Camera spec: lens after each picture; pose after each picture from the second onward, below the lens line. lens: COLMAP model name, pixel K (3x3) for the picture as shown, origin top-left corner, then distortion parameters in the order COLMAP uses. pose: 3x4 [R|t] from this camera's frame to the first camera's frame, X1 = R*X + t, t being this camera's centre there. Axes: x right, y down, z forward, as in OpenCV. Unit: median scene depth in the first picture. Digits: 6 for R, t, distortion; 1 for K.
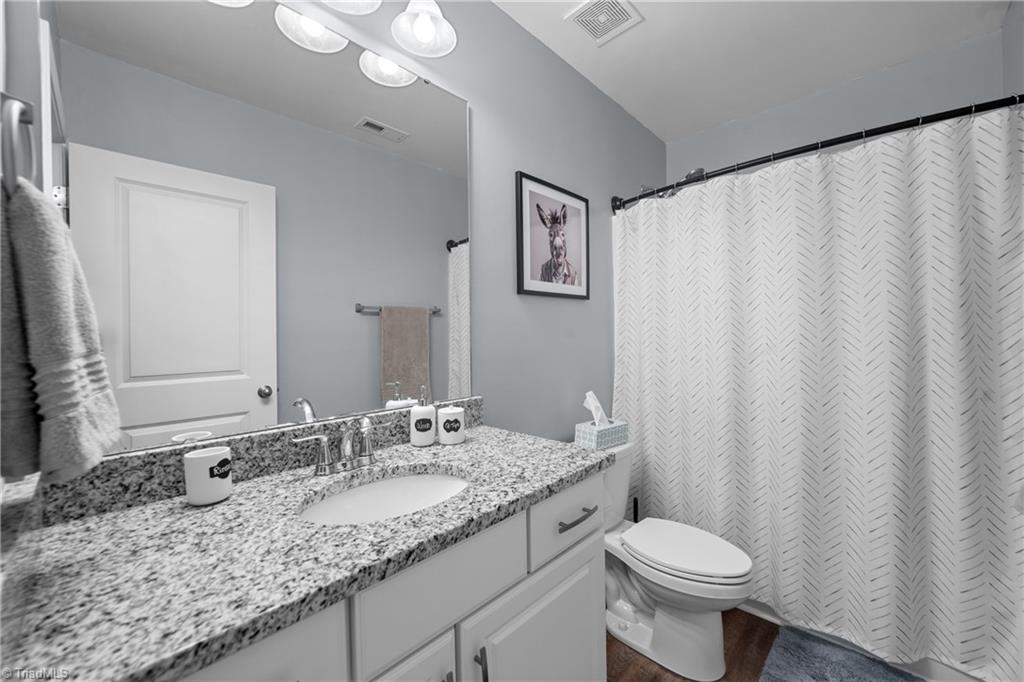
lens RADIAL K [[394.0, 0, 502.3], [0, 394.0, 352.5], [0, 0, 1]] dist [-0.010098, 0.001928]
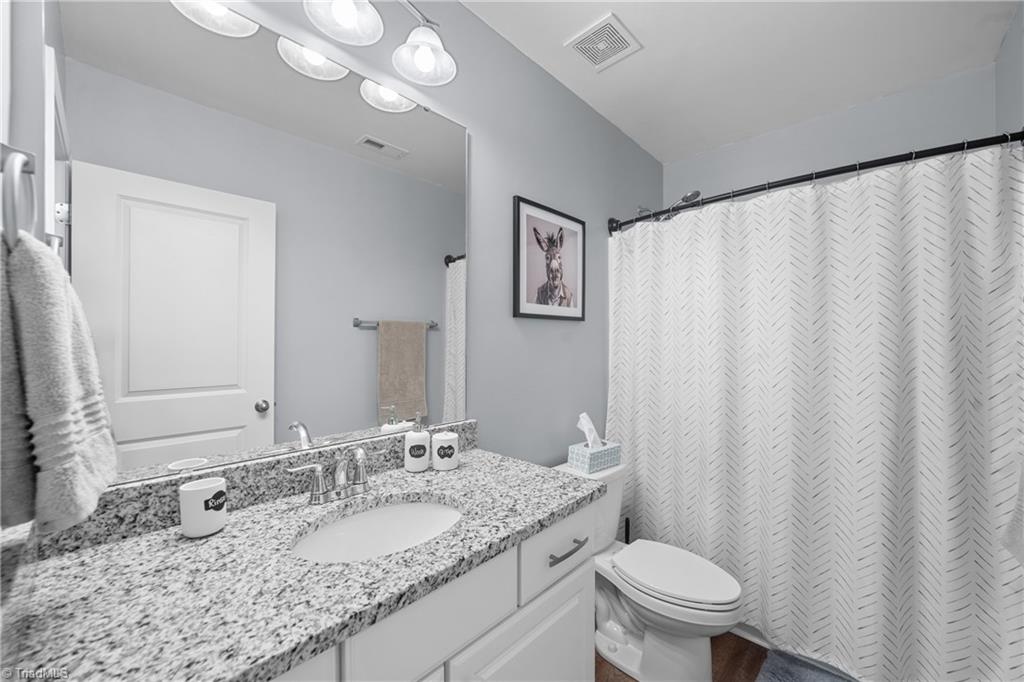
lens RADIAL K [[394.0, 0, 506.3], [0, 394.0, 282.7], [0, 0, 1]] dist [-0.010098, 0.001928]
pose [[0.999876, 0.015702, 0.001015, 0.019259], [-0.015697, 0.999866, -0.004690, -0.245342], [-0.001089, 0.004674, 0.999988, -0.011408]]
